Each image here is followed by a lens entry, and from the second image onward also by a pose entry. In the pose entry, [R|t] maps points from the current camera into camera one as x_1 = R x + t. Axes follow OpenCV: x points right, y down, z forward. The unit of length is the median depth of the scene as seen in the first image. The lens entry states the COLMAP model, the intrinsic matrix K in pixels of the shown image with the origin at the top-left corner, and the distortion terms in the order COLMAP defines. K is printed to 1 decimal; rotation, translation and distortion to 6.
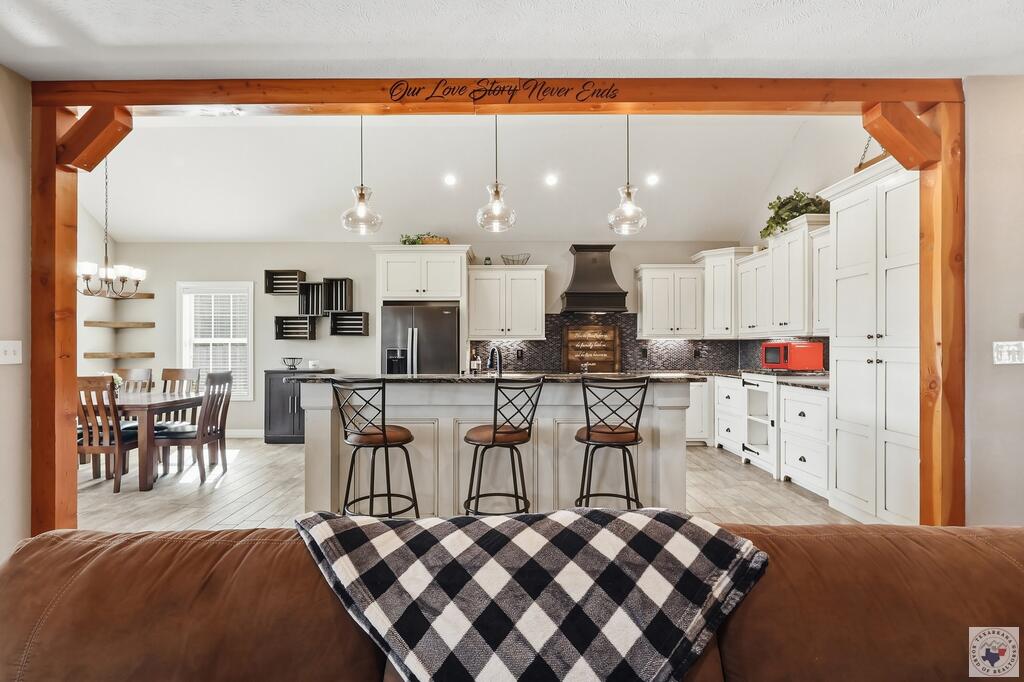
lens RADIAL K [[478.4, 0, 507.0], [0, 478.4, 343.6], [0, 0, 1]] dist [-0.002661, -0.000605]
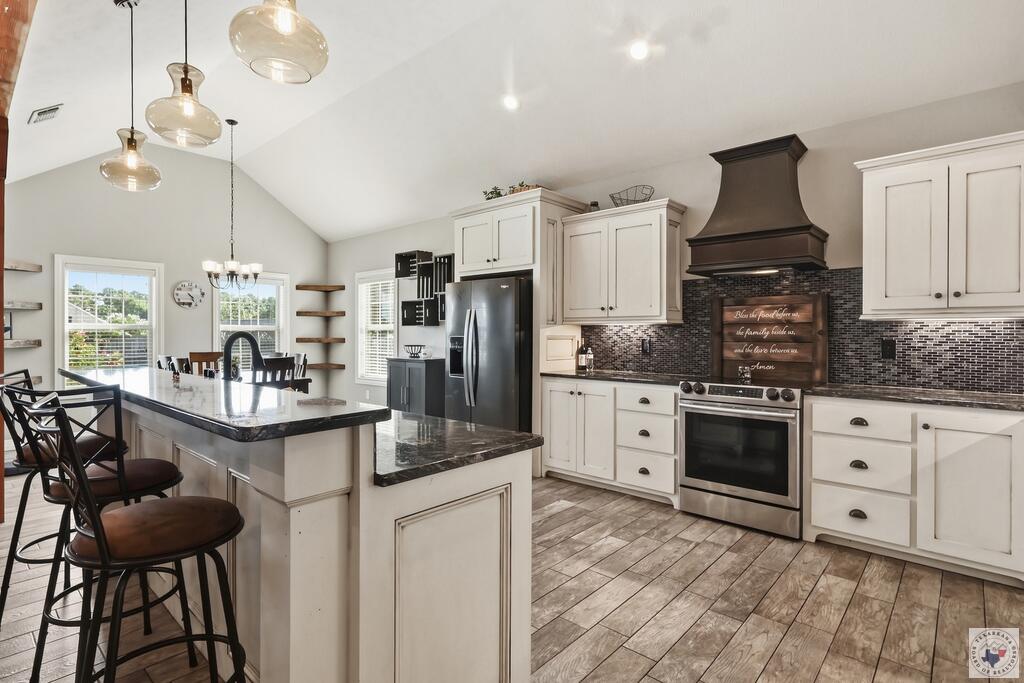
lens RADIAL K [[511.5, 0, 512.0], [0, 511.5, 341.5], [0, 0, 1]] dist [-0.001609, -0.000274]
pose [[0.738559, 0.013608, -0.674052, 0.363598], [-0.001025, 0.999818, 0.019061, 0.003068], [0.674188, -0.013387, 0.738438, 0.389516]]
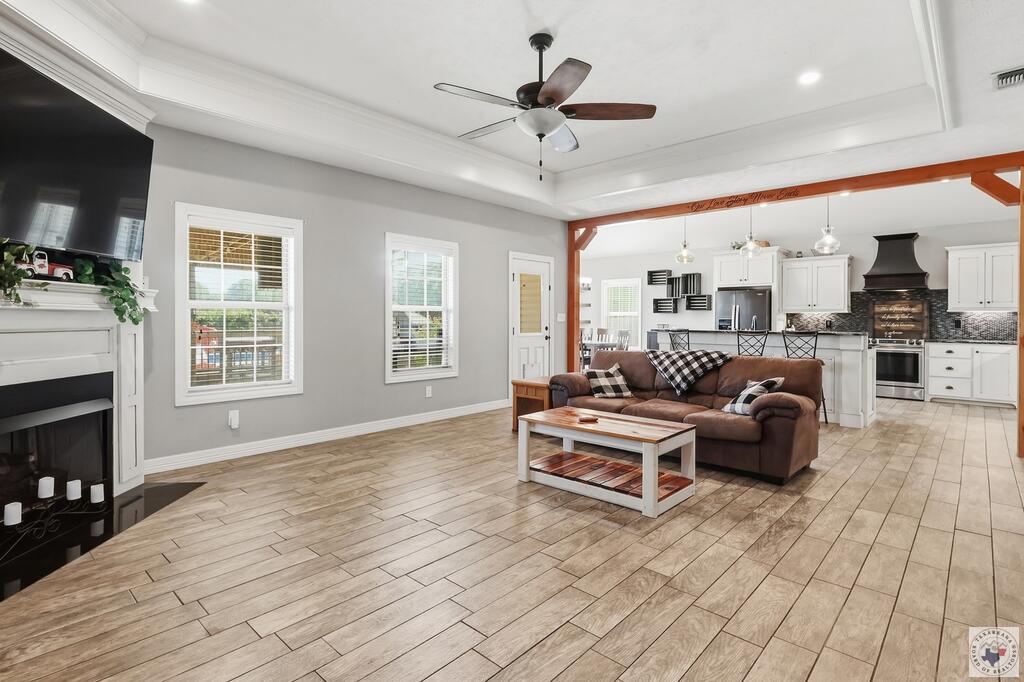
lens RADIAL K [[508.0, 0, 508.9], [0, 508.0, 323.8], [0, 0, 1]] dist [-0.000305, -0.000055]
pose [[0.730856, 0.011440, -0.682436, 0.341289], [-0.003574, 0.999910, 0.012934, 0.007755], [0.682523, -0.007014, 0.730831, -0.607882]]
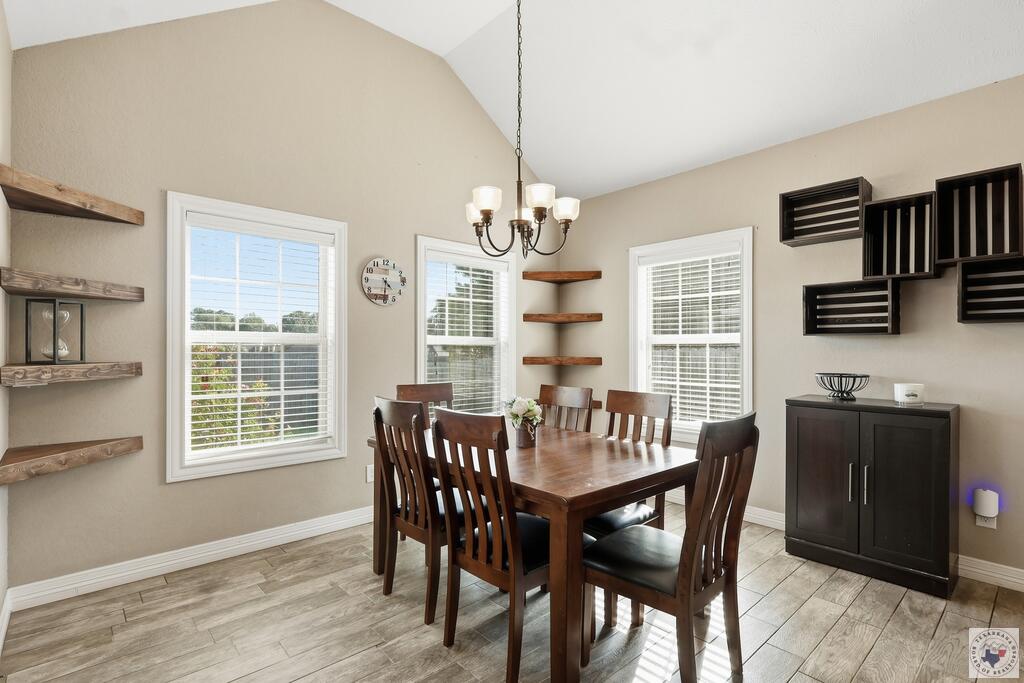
lens RADIAL K [[491.0, 0, 508.6], [0, 491.0, 351.0], [0, 0, 1]] dist [-0.000759, -0.000047]
pose [[0.665032, 0.007574, -0.746776, -0.312563], [-0.001364, 0.999959, 0.008927, 0.003459], [0.746814, -0.004918, 0.665015, 0.448399]]
